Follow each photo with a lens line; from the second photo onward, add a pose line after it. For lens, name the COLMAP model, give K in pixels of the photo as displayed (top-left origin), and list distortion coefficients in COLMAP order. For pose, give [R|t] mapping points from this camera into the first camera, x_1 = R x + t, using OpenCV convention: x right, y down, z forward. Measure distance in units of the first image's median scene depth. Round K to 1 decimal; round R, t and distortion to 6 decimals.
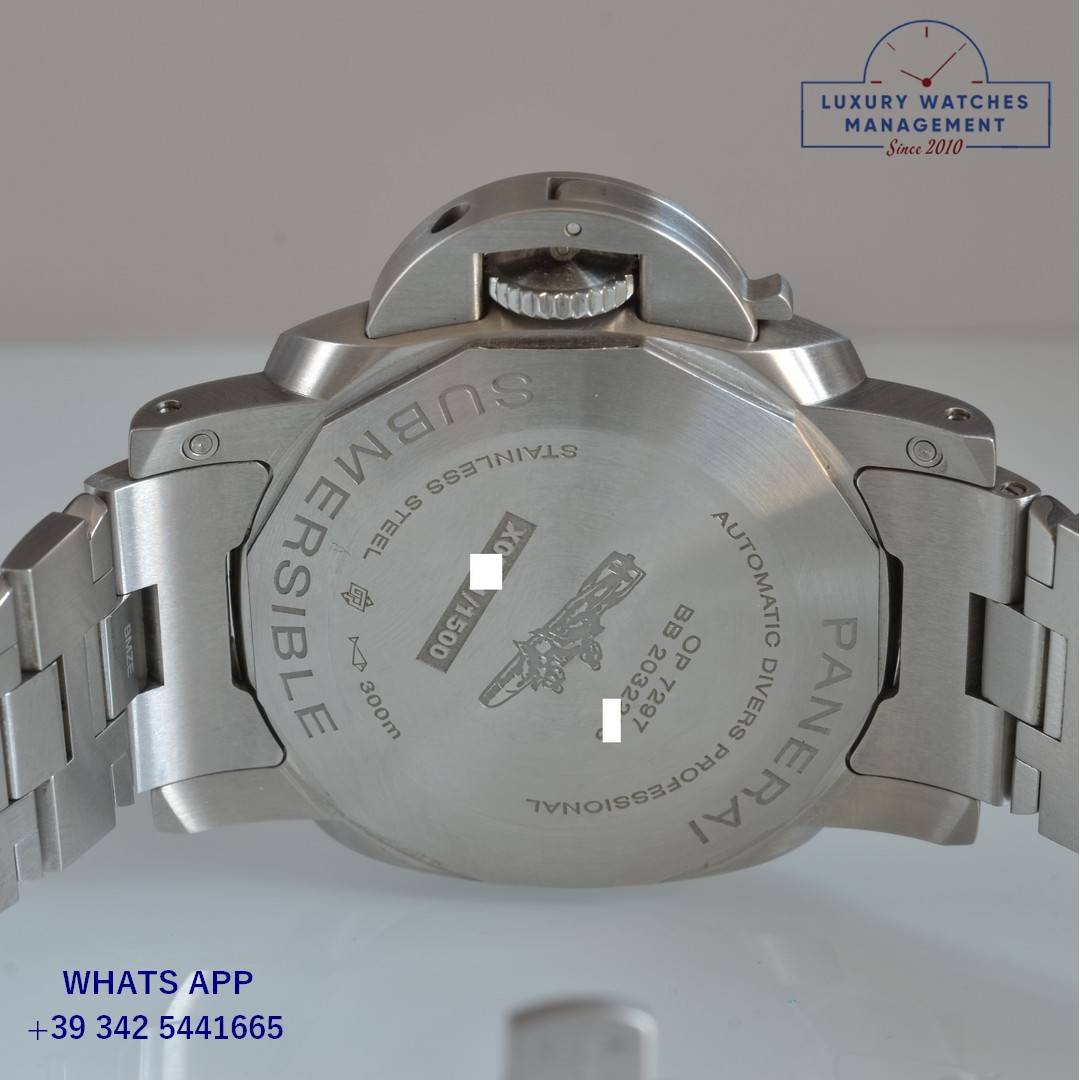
lens RADIAL K [[4362.4, 0, 540.0], [0, 4362.4, 540.0], [0, 0, 1]] dist [-0.012619, 0.919173]
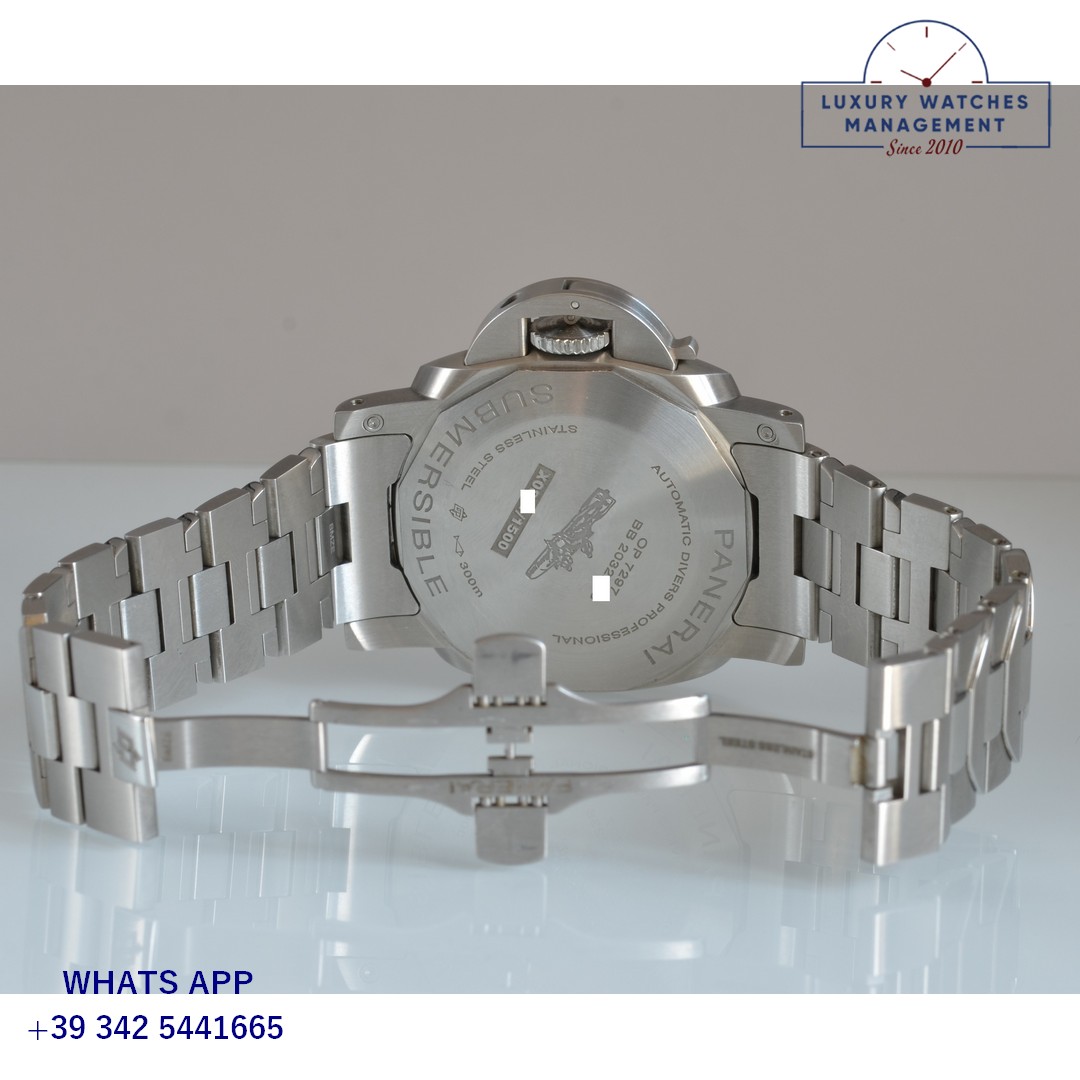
lens RADIAL K [[4362.4, 0, 540.0], [0, 4362.4, 540.0], [0, 0, 1]] dist [-0.012619, 0.919173]
pose [[0.994835, 0.024132, -0.098599, 0.170992], [-0.034349, 0.994059, -0.103276, 0.210798], [0.095521, 0.106130, 0.989754, -0.787517]]
